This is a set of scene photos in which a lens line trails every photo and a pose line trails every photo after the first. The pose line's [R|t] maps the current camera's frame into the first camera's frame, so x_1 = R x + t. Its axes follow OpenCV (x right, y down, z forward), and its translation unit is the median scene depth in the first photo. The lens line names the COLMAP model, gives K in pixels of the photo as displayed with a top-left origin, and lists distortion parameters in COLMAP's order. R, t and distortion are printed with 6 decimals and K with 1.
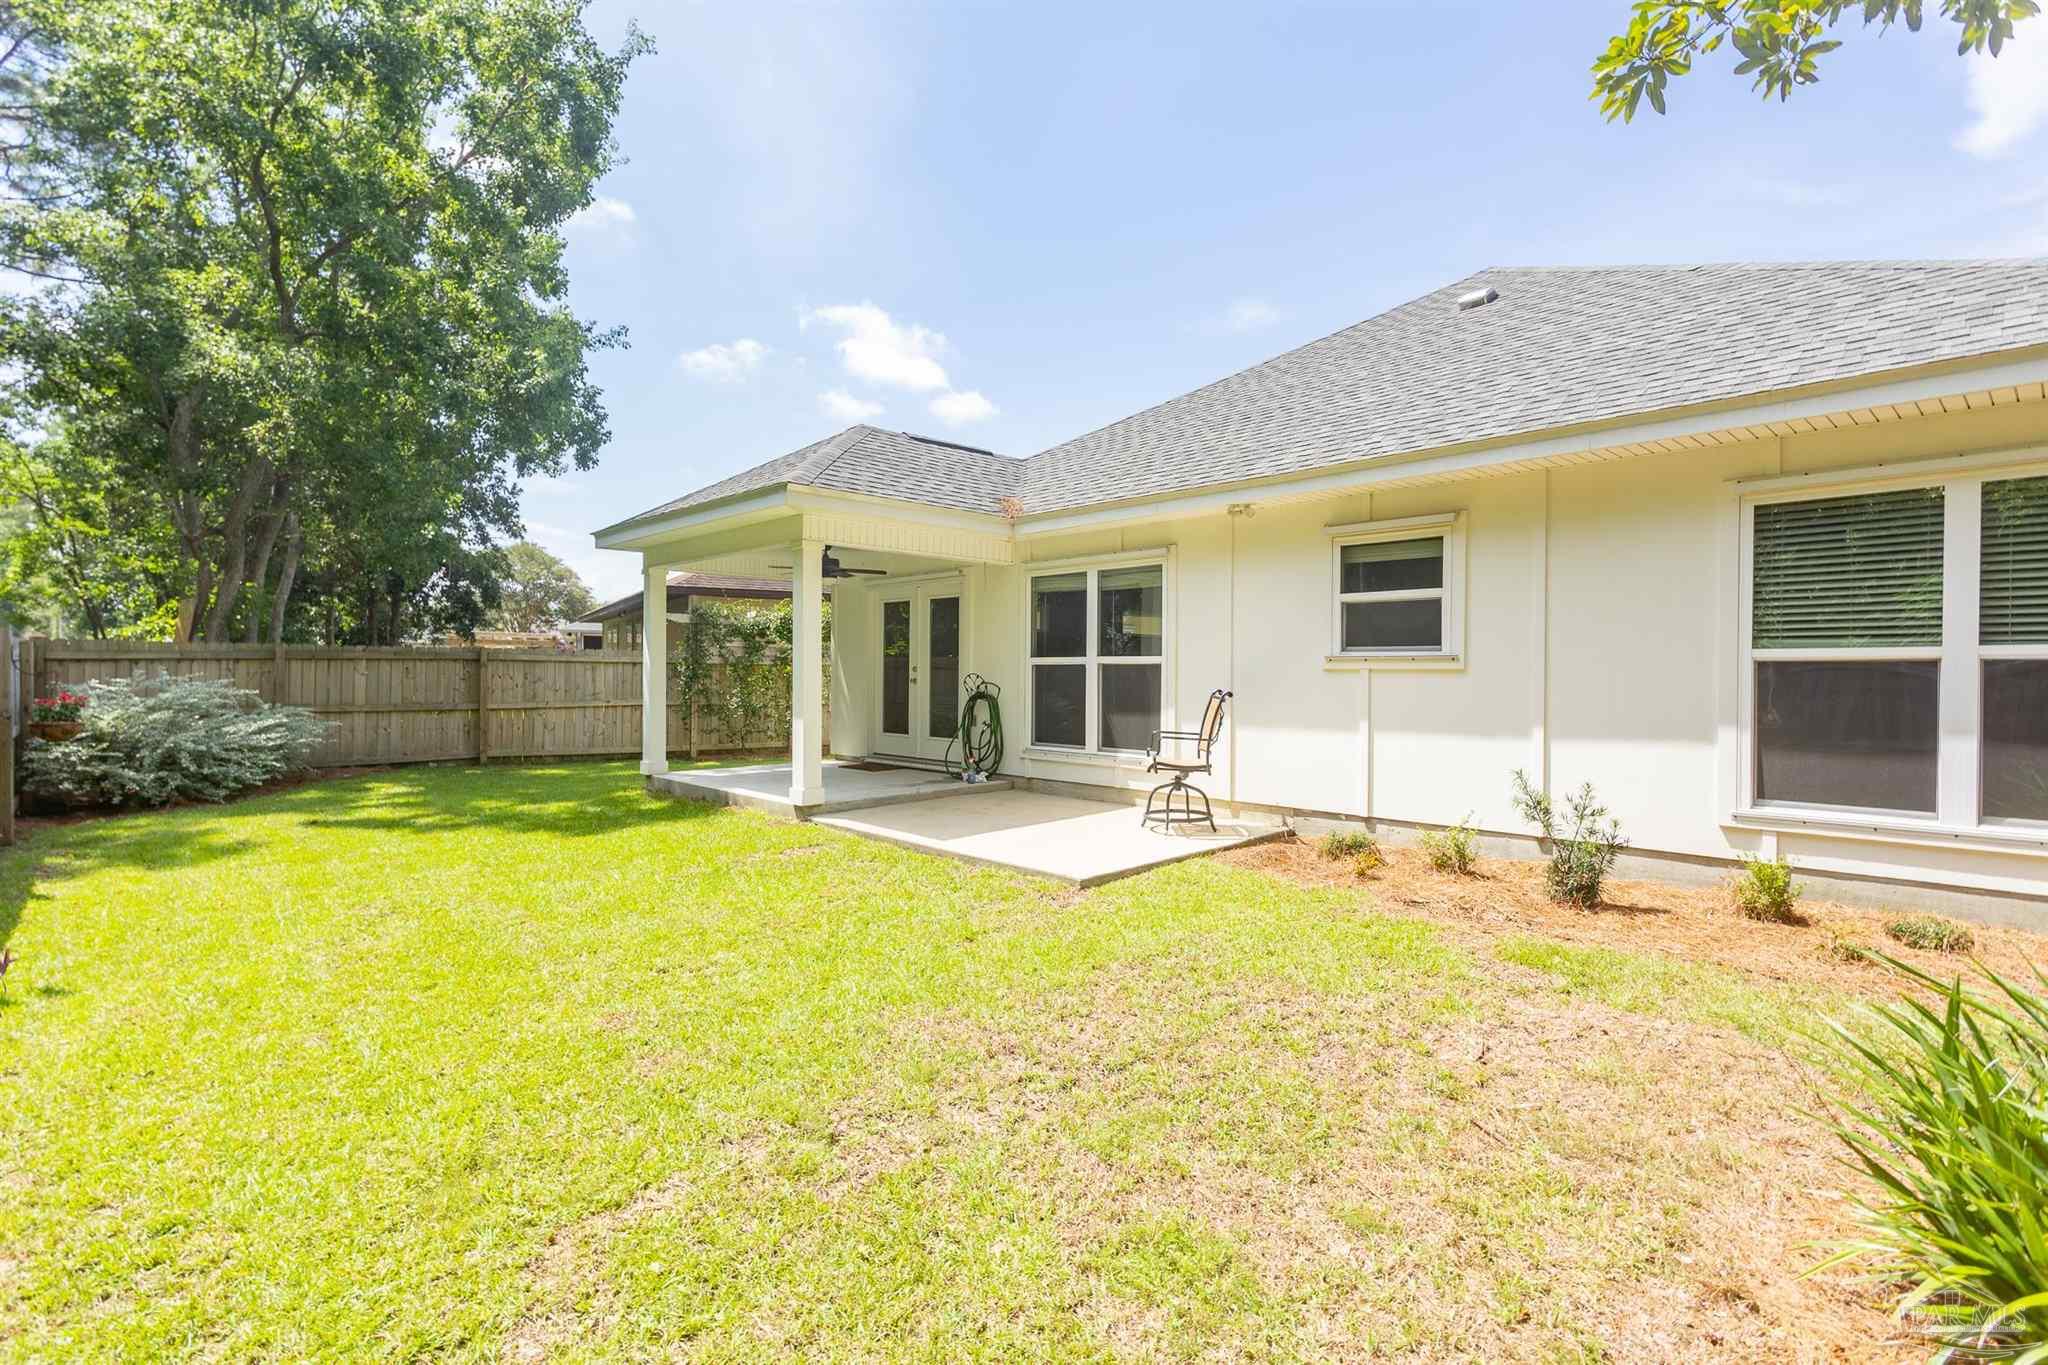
lens RADIAL K [[979.6, 0, 1023.7], [0, 979.6, 677.9], [0, 0, 1]] dist [0.001094, 0.001796]
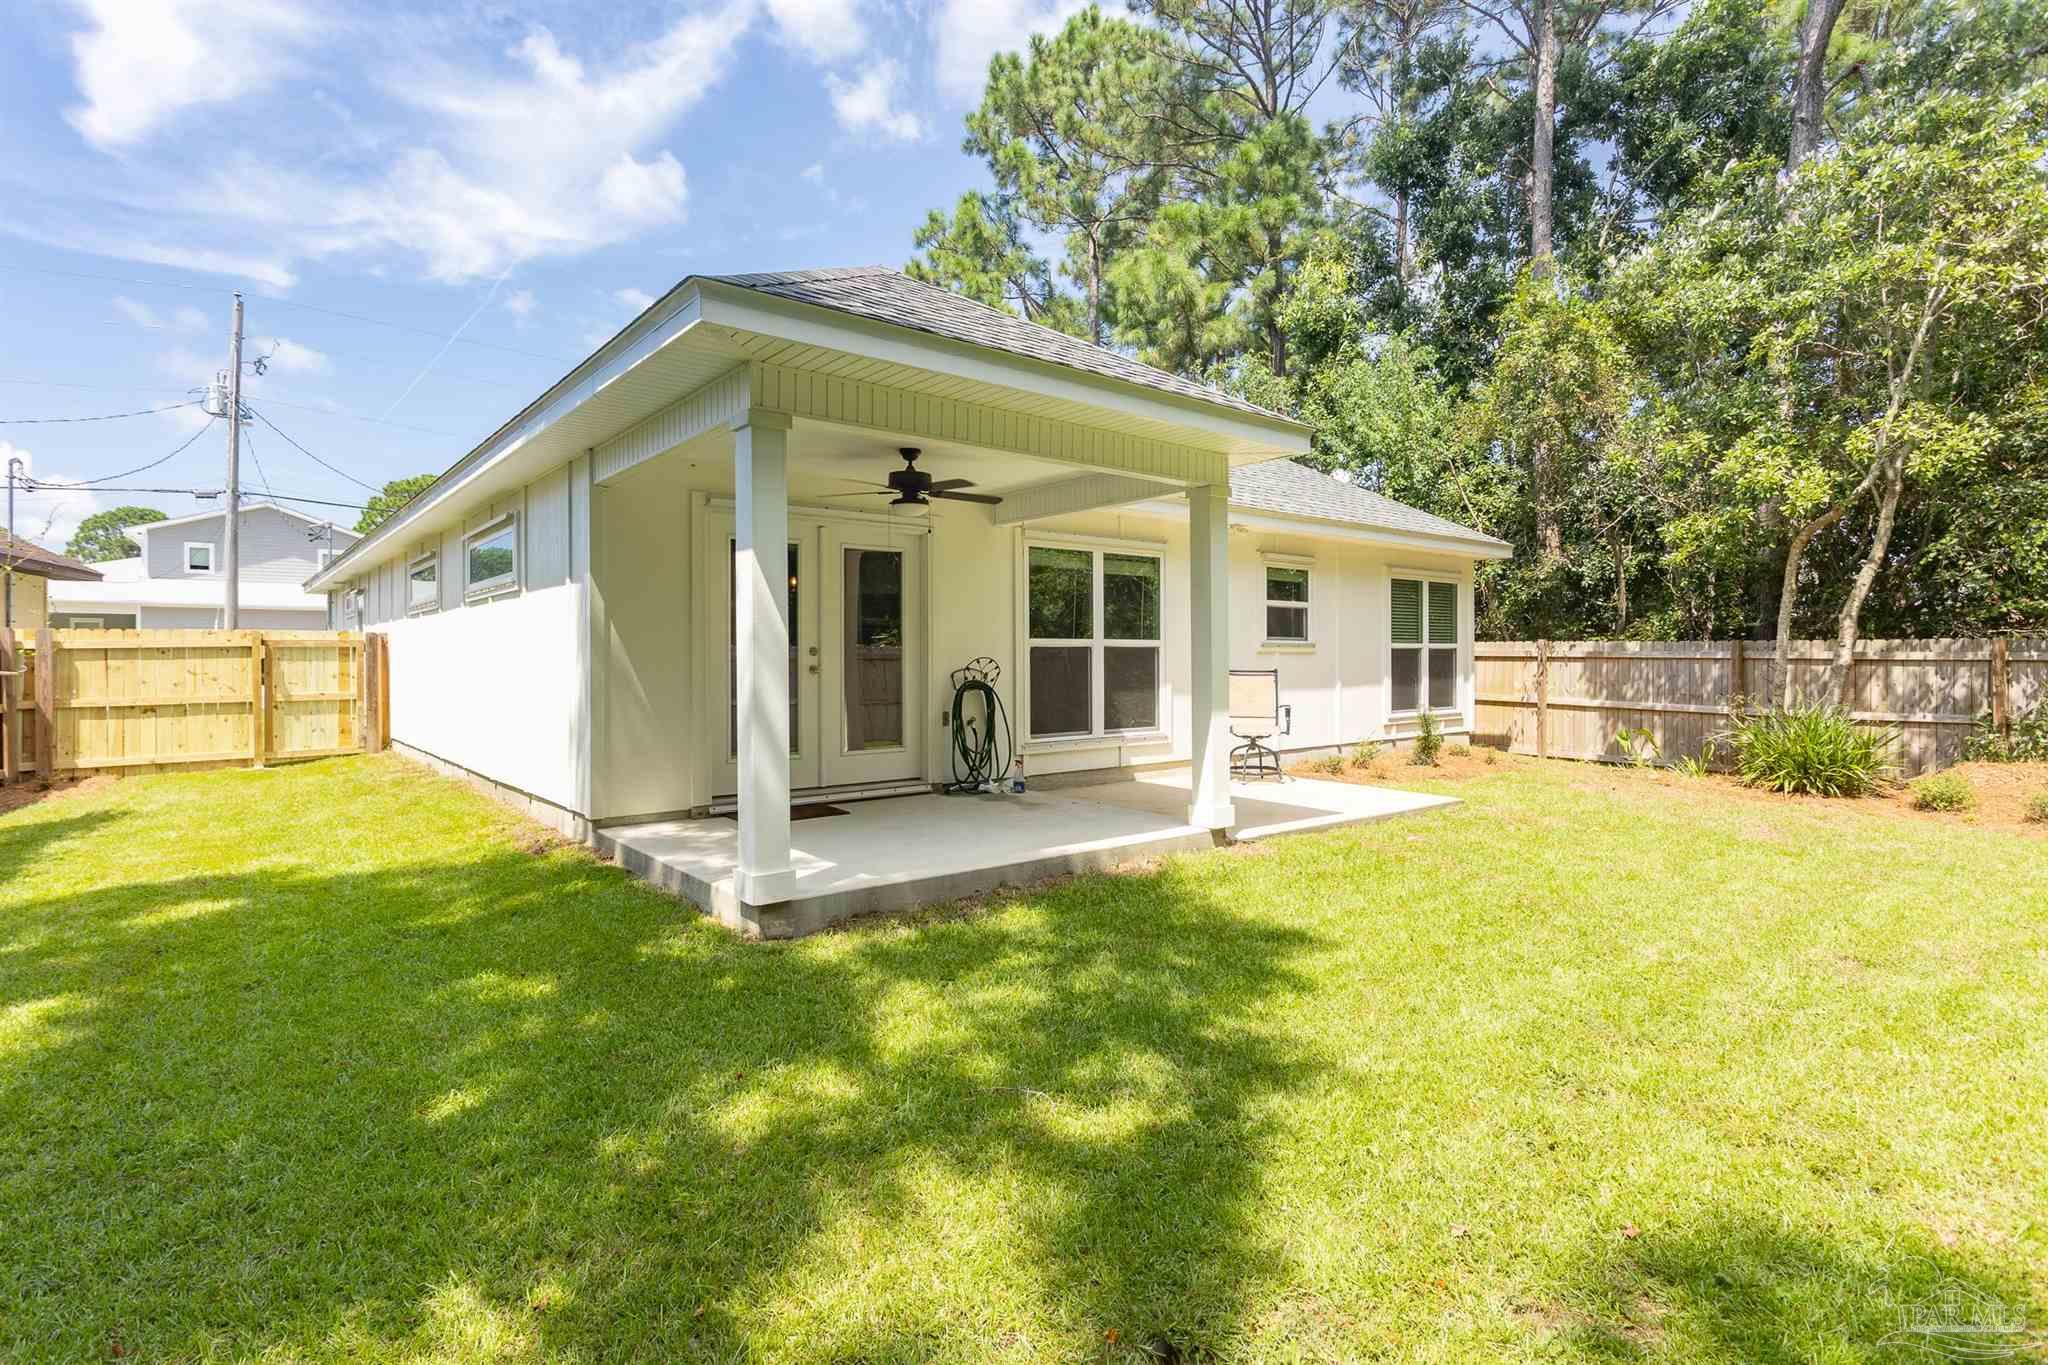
lens RADIAL K [[1010.4, 0, 1024.4], [0, 1010.4, 654.2], [0, 0, 1]] dist [-0.003890, -0.000153]
pose [[0.061865, -0.006048, 0.998066, -0.868294], [0.004118, 0.999975, 0.005804, -0.011504], [-0.998076, 0.003751, 0.061888, 0.924594]]
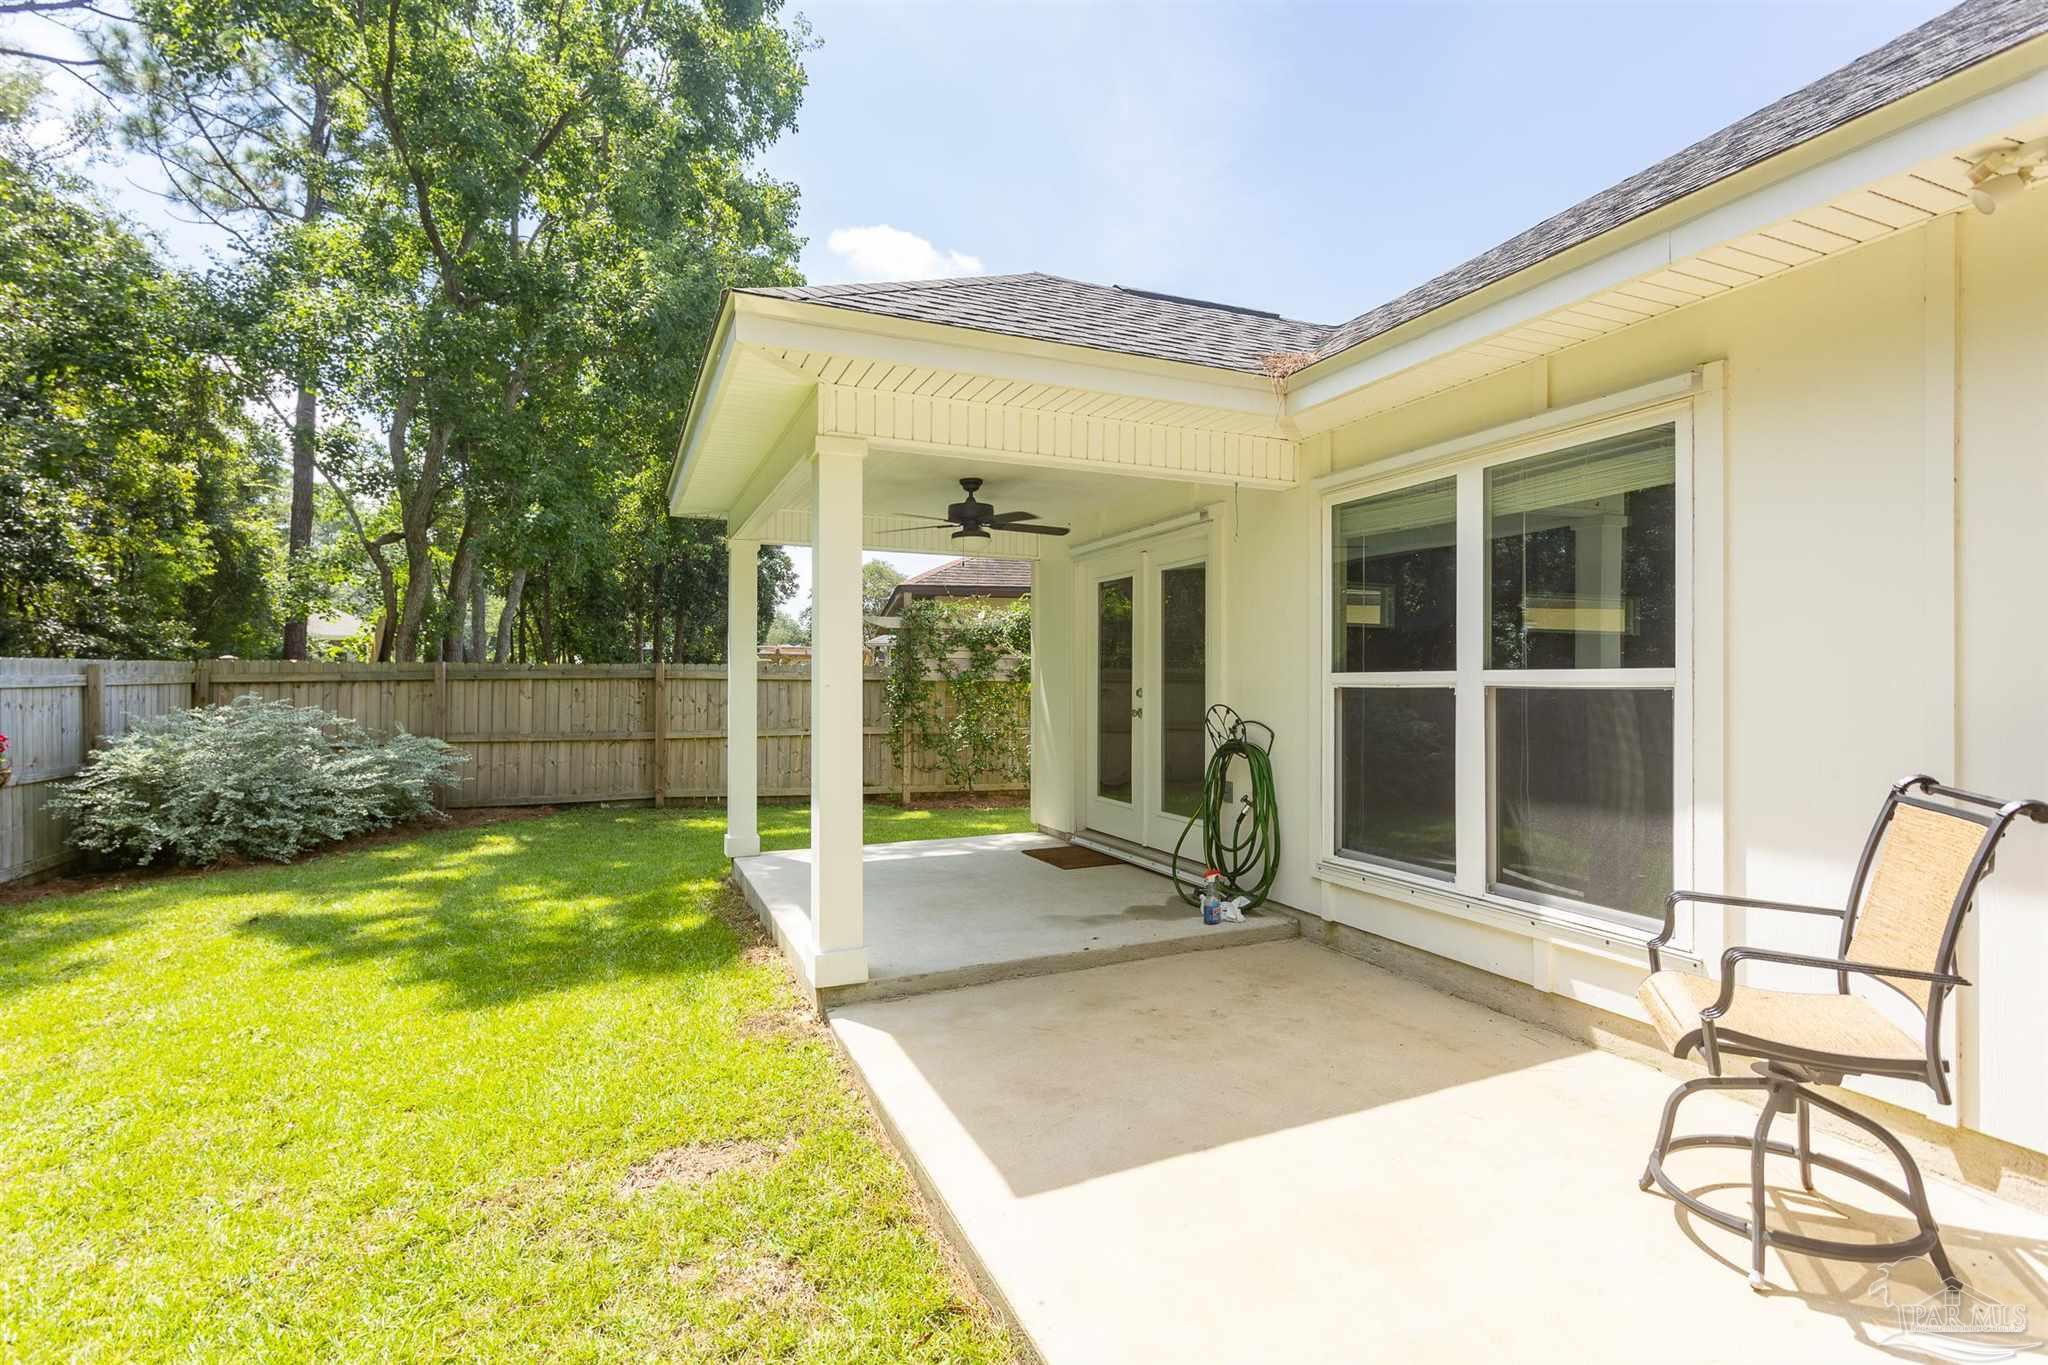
lens RADIAL K [[988.1, 0, 1037.0], [0, 988.1, 679.3], [0, 0, 1]] dist [0.003557, 0.000875]
pose [[0.942474, -0.006517, -0.334217, 0.032197], [0.003501, 0.999948, -0.009624, -0.013095], [0.334262, 0.007900, 0.942447, 0.478804]]
